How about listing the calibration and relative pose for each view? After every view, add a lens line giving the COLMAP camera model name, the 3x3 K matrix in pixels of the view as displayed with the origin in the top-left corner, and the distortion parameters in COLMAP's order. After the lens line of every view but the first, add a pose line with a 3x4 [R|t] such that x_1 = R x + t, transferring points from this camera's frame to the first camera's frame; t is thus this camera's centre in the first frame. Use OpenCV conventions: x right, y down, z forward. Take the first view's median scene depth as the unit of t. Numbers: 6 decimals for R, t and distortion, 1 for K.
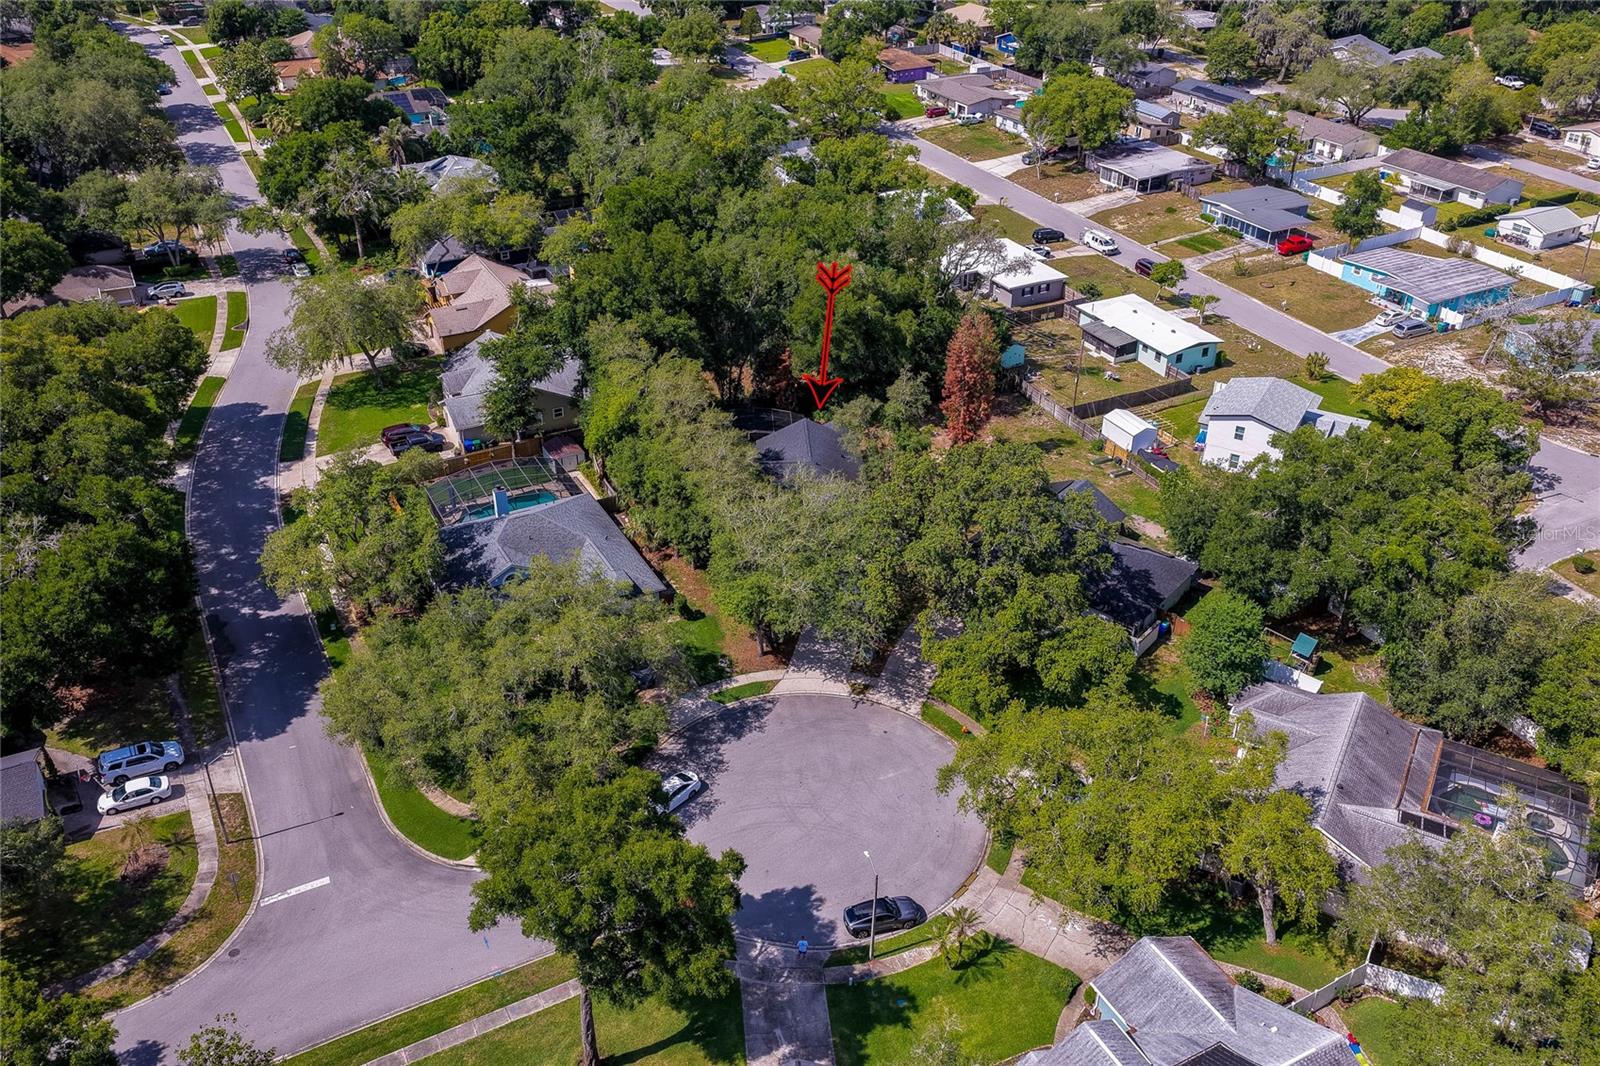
lens RADIAL K [[1319.1, 0, 800.6], [0, 1319.1, 530.8], [0, 0, 1]] dist [0.002427, 0.064892]
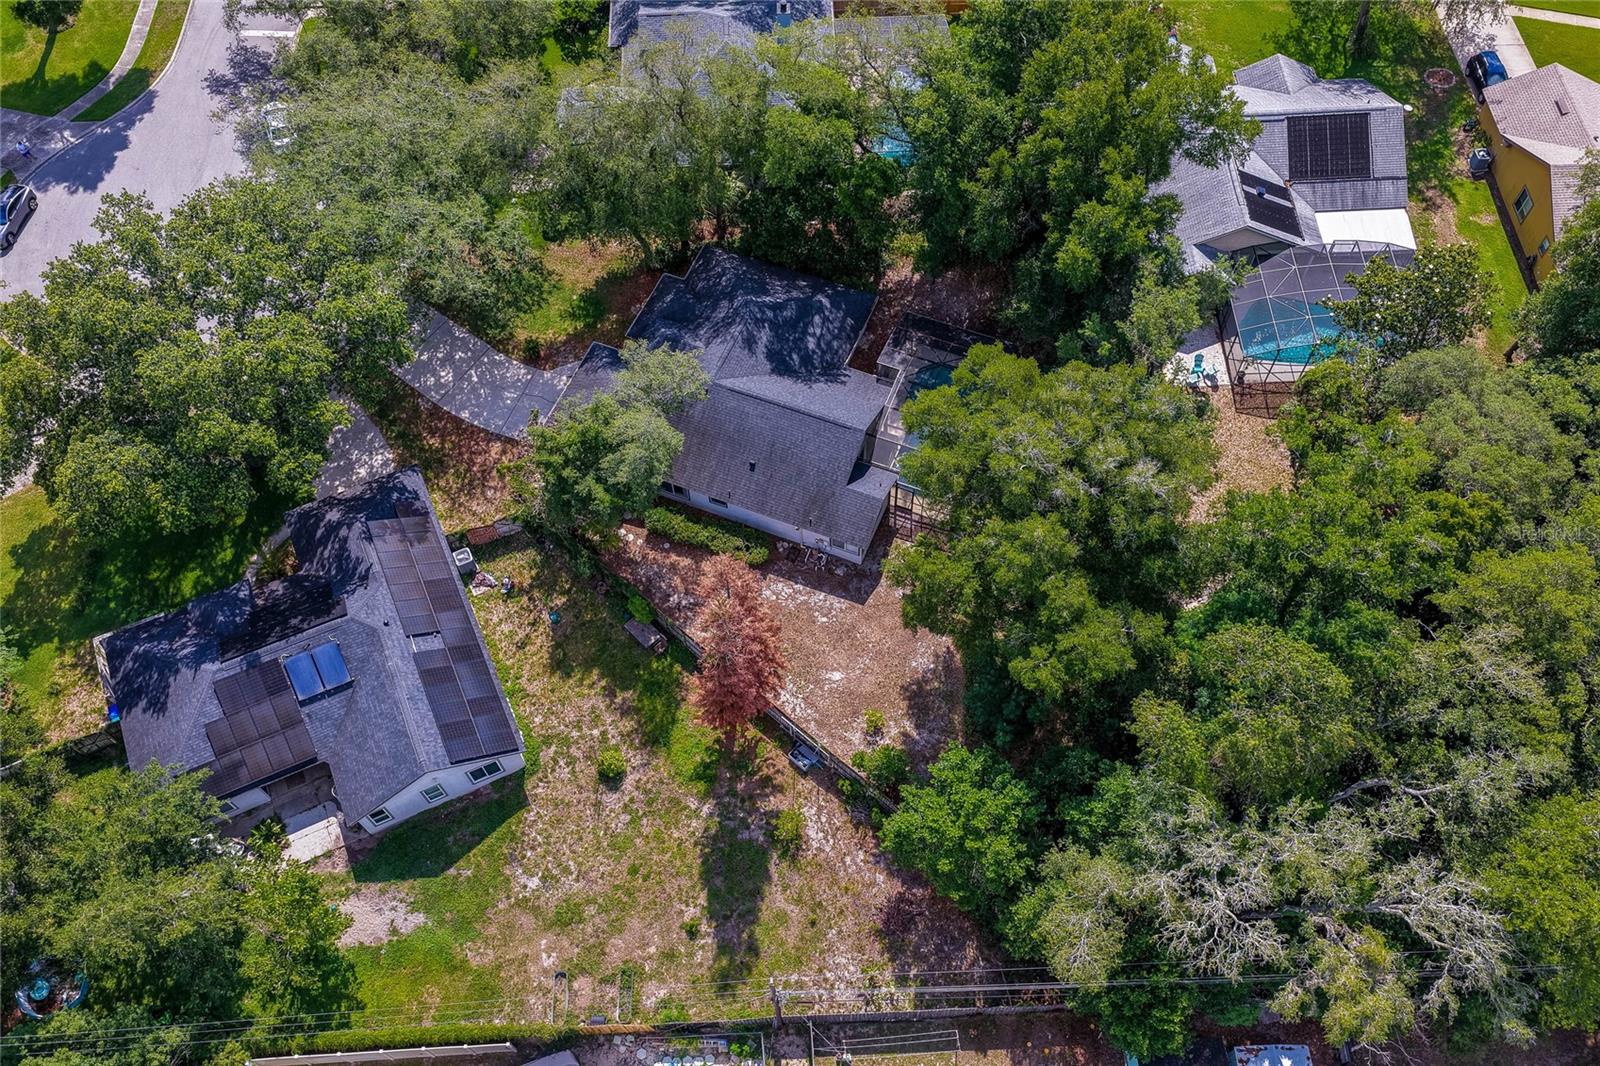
lens RADIAL K [[1319.1, 0, 797.5], [0, 1319.1, 541.0], [0, 0, 1]] dist [0.002427, 0.064892]
pose [[-0.435644, 0.778534, -0.451774, 0.228666], [-0.466212, 0.234176, 0.853117, -0.409363], [0.769975, 0.582277, 0.260945, 0.672235]]
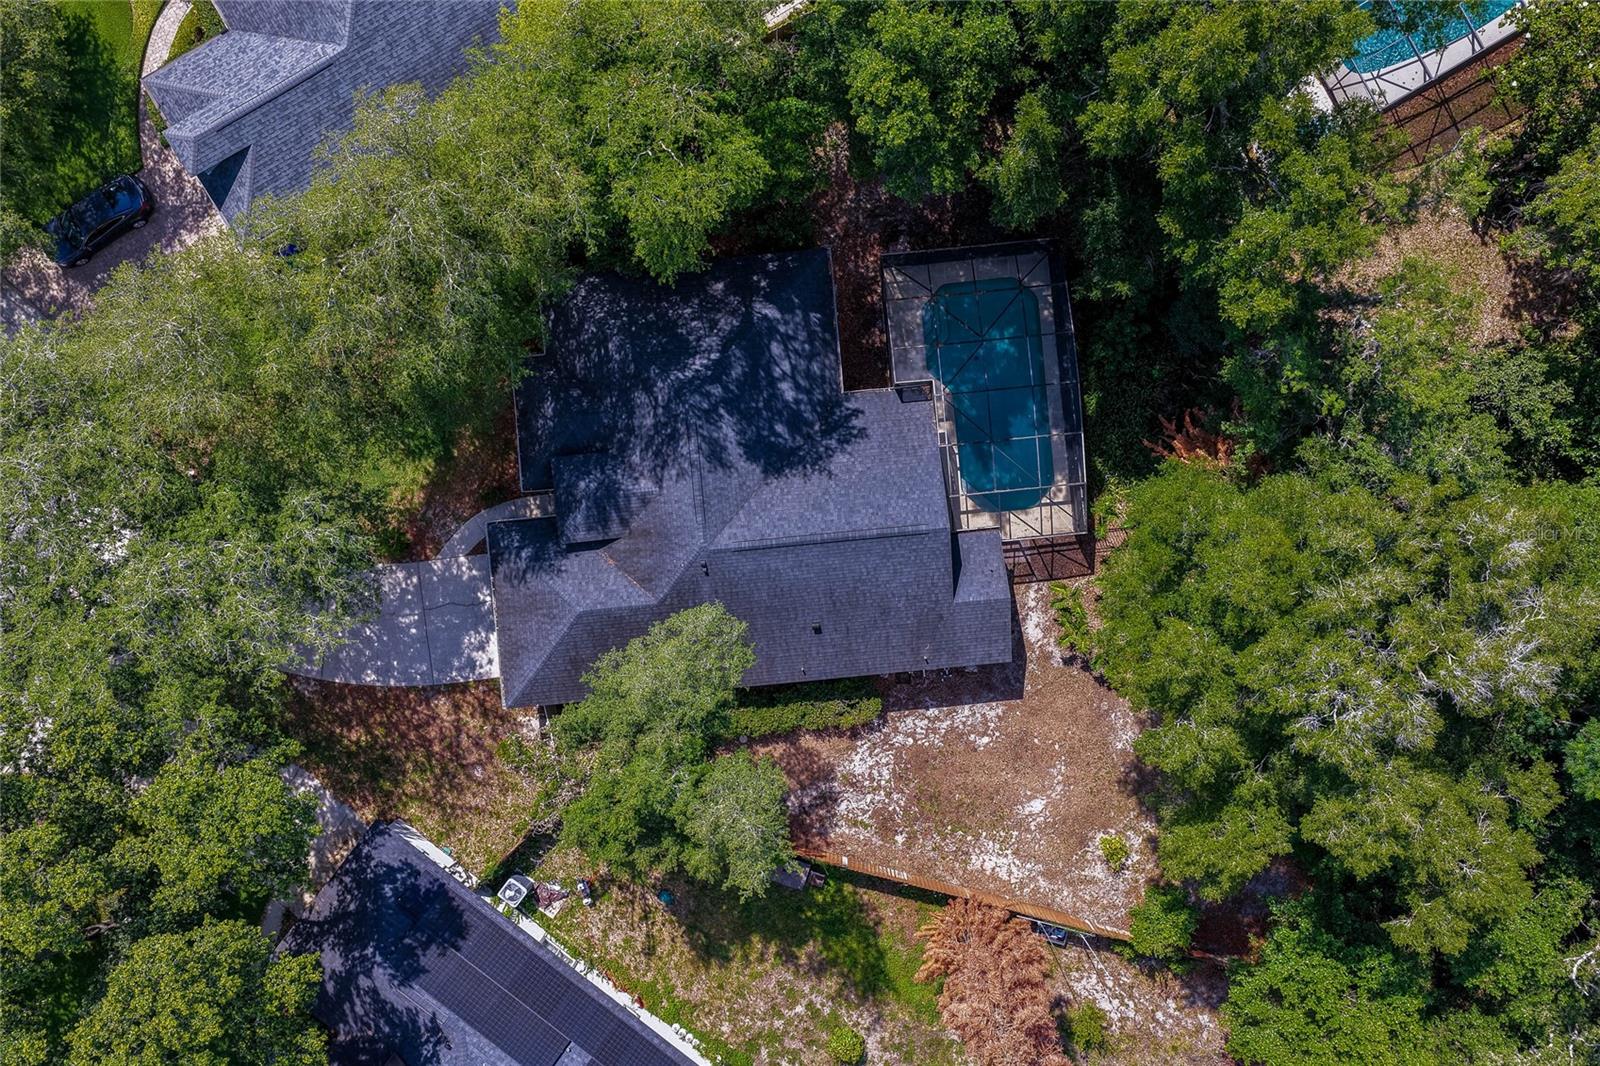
lens RADIAL K [[1319.1, 0, 799.1], [0, 1319.1, 543.1], [0, 0, 1]] dist [0.002427, 0.064892]
pose [[0.034693, 0.999393, -0.003077, 0.006313], [-0.516206, 0.020556, 0.856218, -0.299456], [0.855762, -0.028117, 0.516606, 0.601265]]
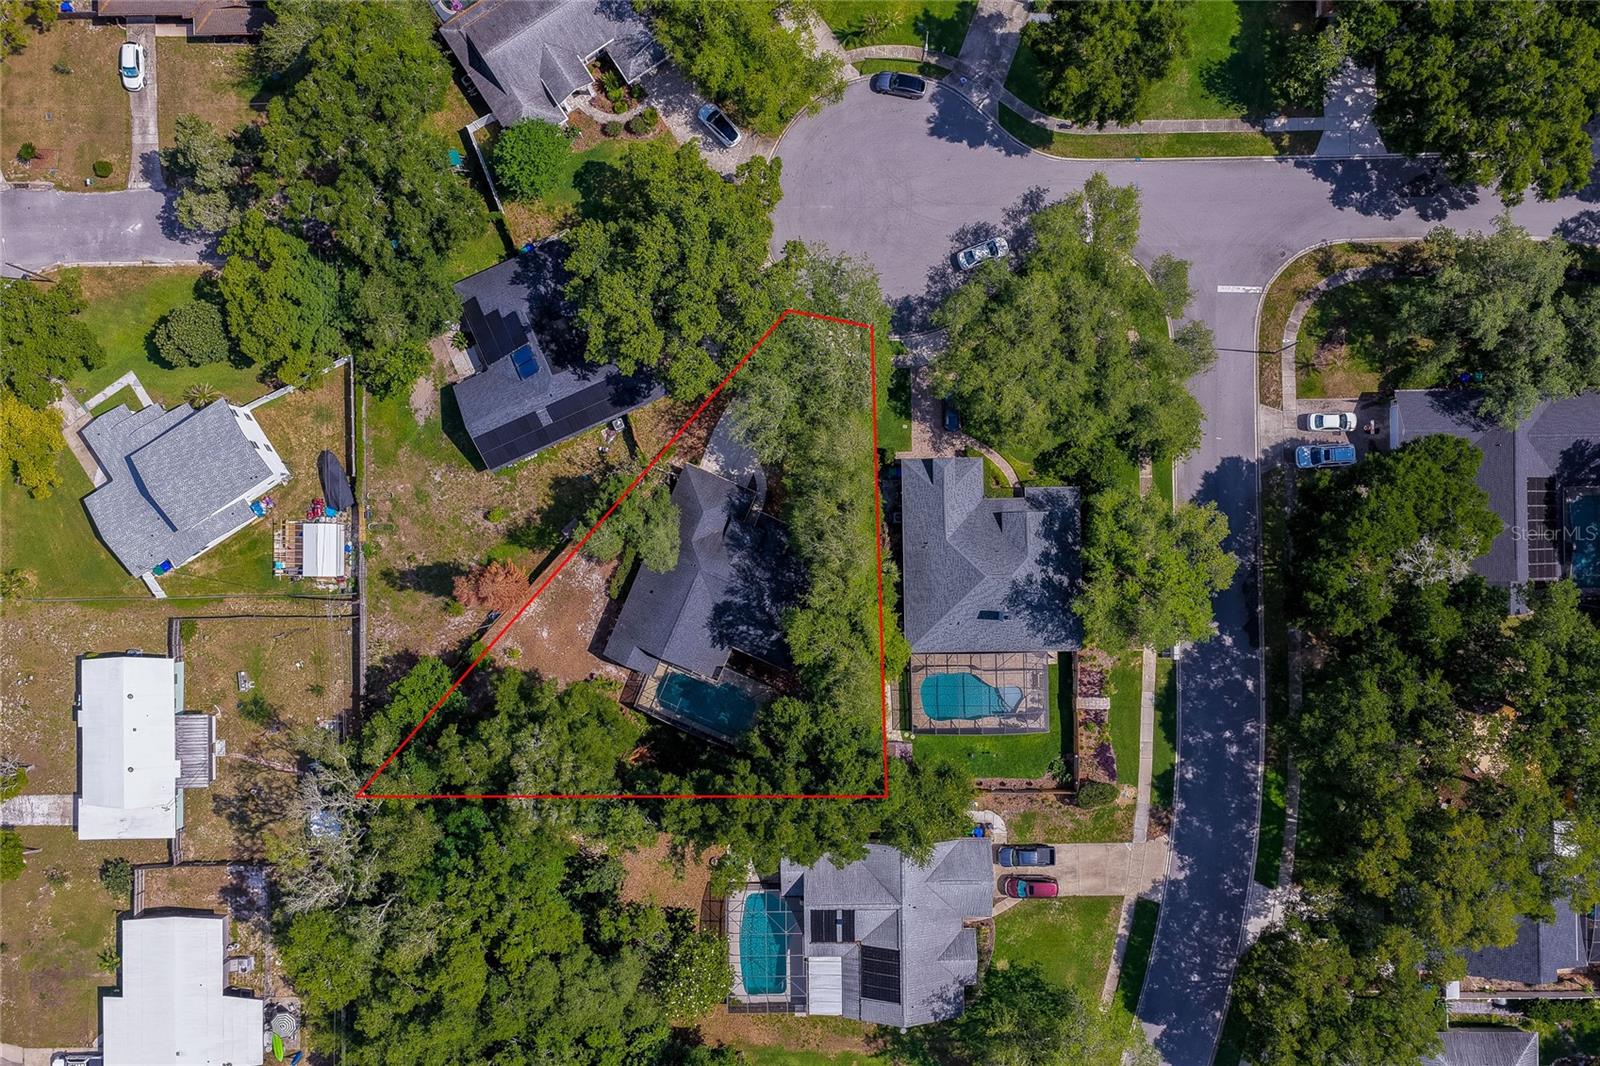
lens RADIAL K [[1319.1, 0, 798.0], [0, 1319.1, 545.5], [0, 0, 1]] dist [0.002427, 0.064892]
pose [[-0.891968, -0.452084, 0.003748, -0.038565], [0.244609, -0.475611, 0.844962, -0.634278], [-0.380211, 0.754595, 0.534814, 0.315267]]
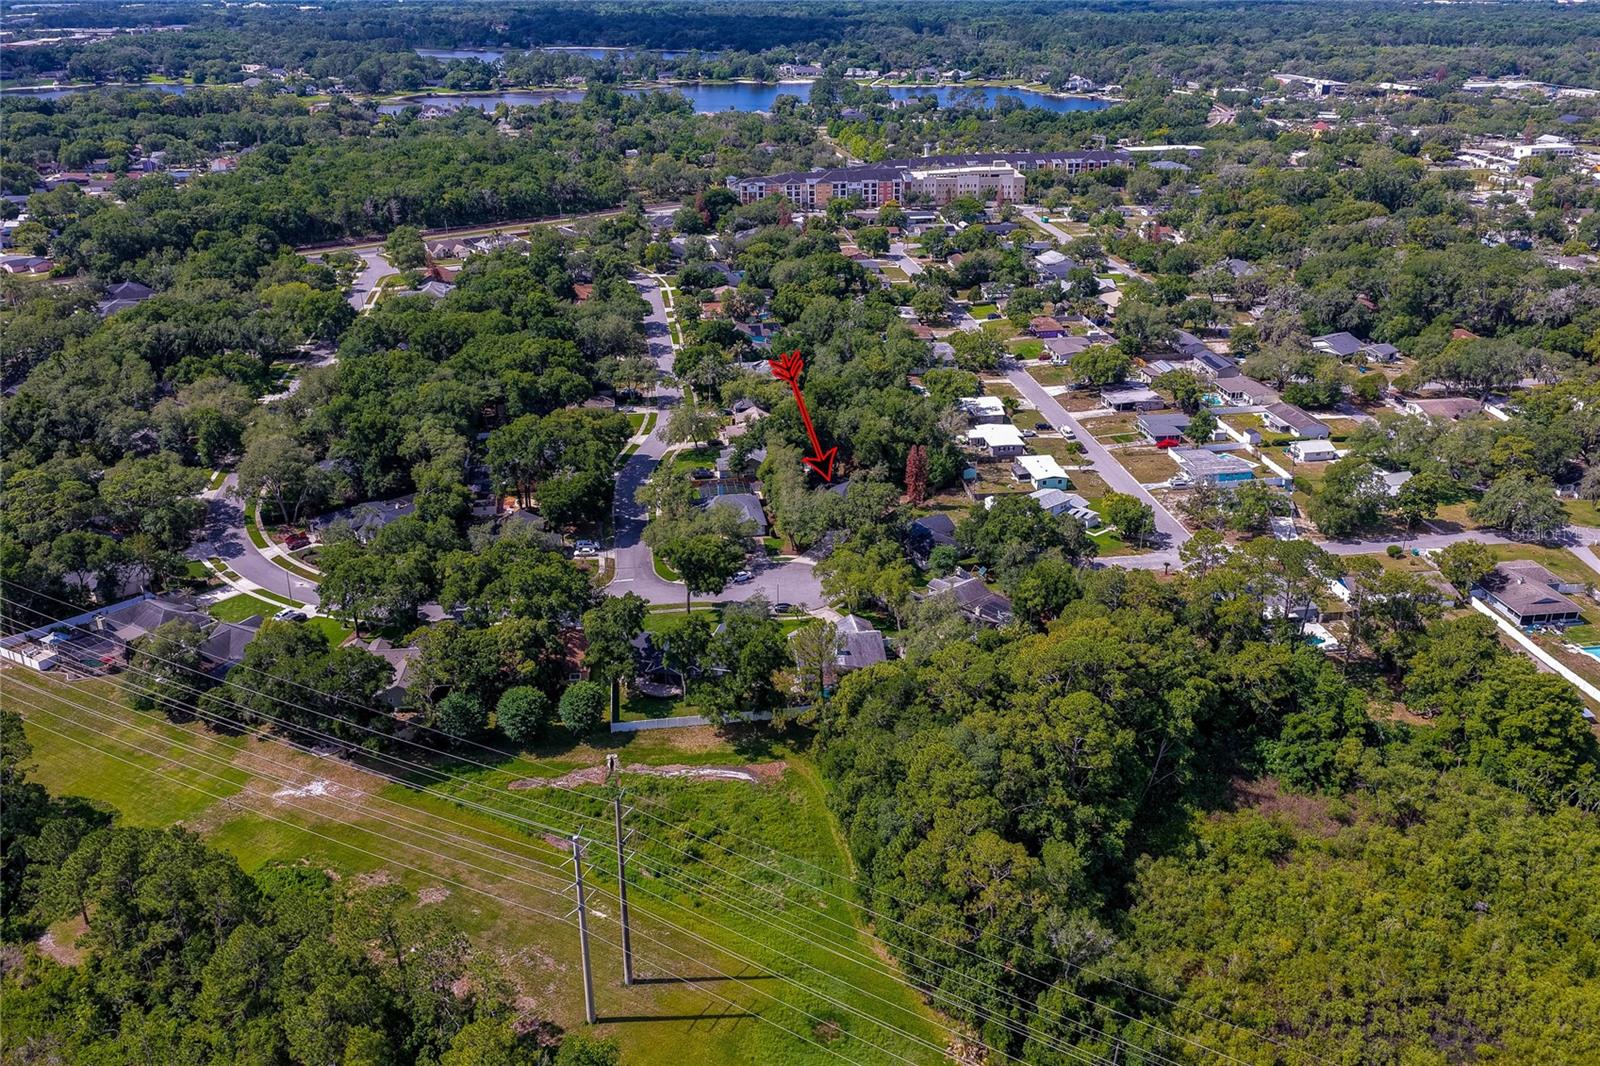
lens RADIAL K [[1319.1, 0, 799.8], [0, 1319.1, 532.9], [0, 0, 1]] dist [0.002427, 0.064892]
pose [[0.943443, 0.124025, -0.307464, 0.527678], [-0.165346, 0.979843, -0.112108, 0.232300], [0.287362, 0.156606, 0.944933, -1.024566]]
